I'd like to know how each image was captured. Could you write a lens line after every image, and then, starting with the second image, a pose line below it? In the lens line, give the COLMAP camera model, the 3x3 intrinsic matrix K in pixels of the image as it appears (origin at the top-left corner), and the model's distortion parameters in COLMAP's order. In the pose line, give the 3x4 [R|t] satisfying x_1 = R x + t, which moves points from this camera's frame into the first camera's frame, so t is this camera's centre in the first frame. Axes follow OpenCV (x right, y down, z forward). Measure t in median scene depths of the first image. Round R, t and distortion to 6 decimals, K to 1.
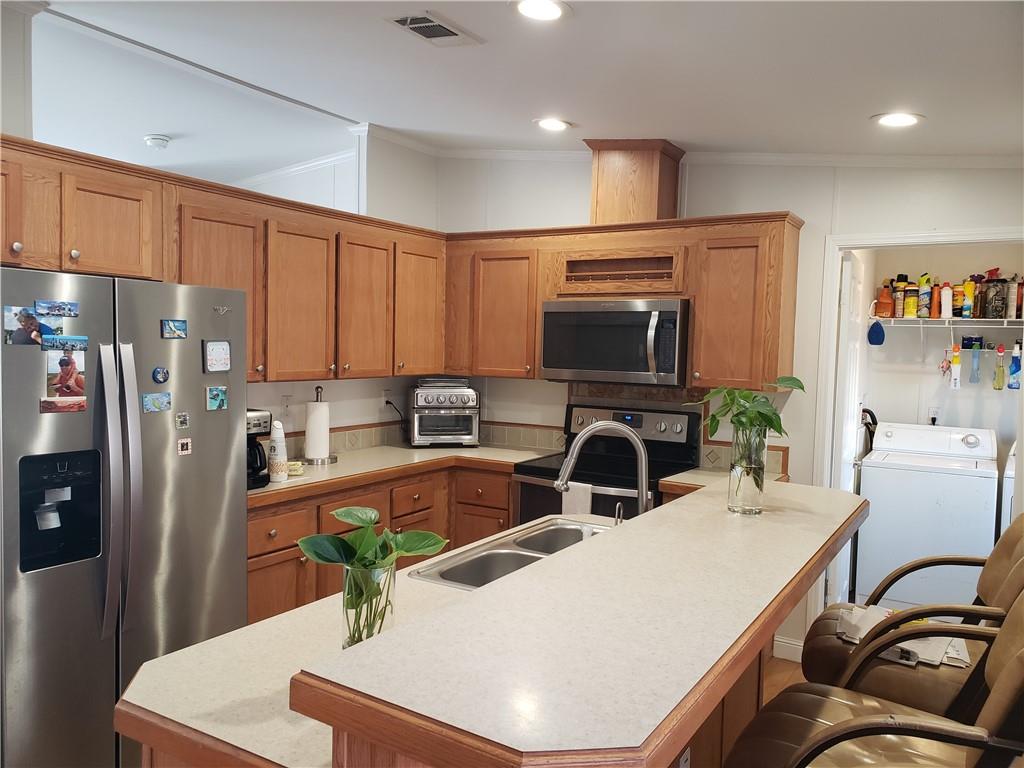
lens RADIAL K [[794.1, 0, 508.0], [0, 794.1, 383.9], [0, 0, 1]] dist [0.025789, -0.032565]
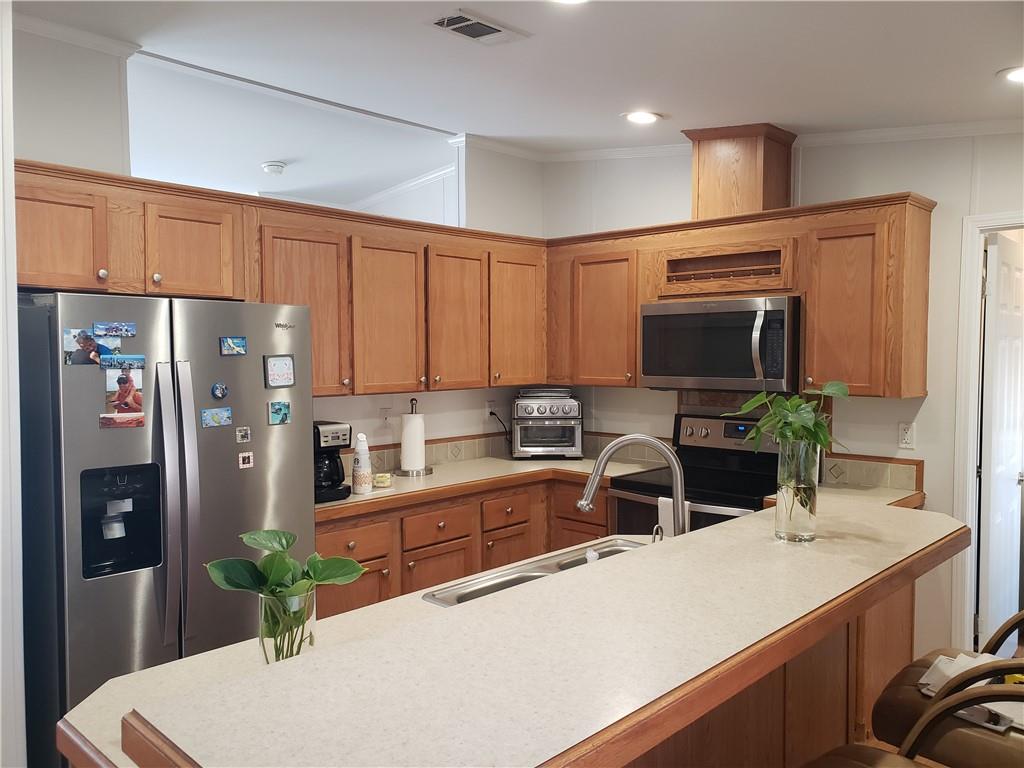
lens RADIAL K [[794.1, 0, 511.7], [0, 794.1, 385.6], [0, 0, 1]] dist [0.025789, -0.032565]
pose [[0.976871, -0.017691, -0.213094, 0.105877], [0.015799, 0.999819, -0.010579, -0.000671], [0.213243, 0.006968, 0.976974, 0.049717]]
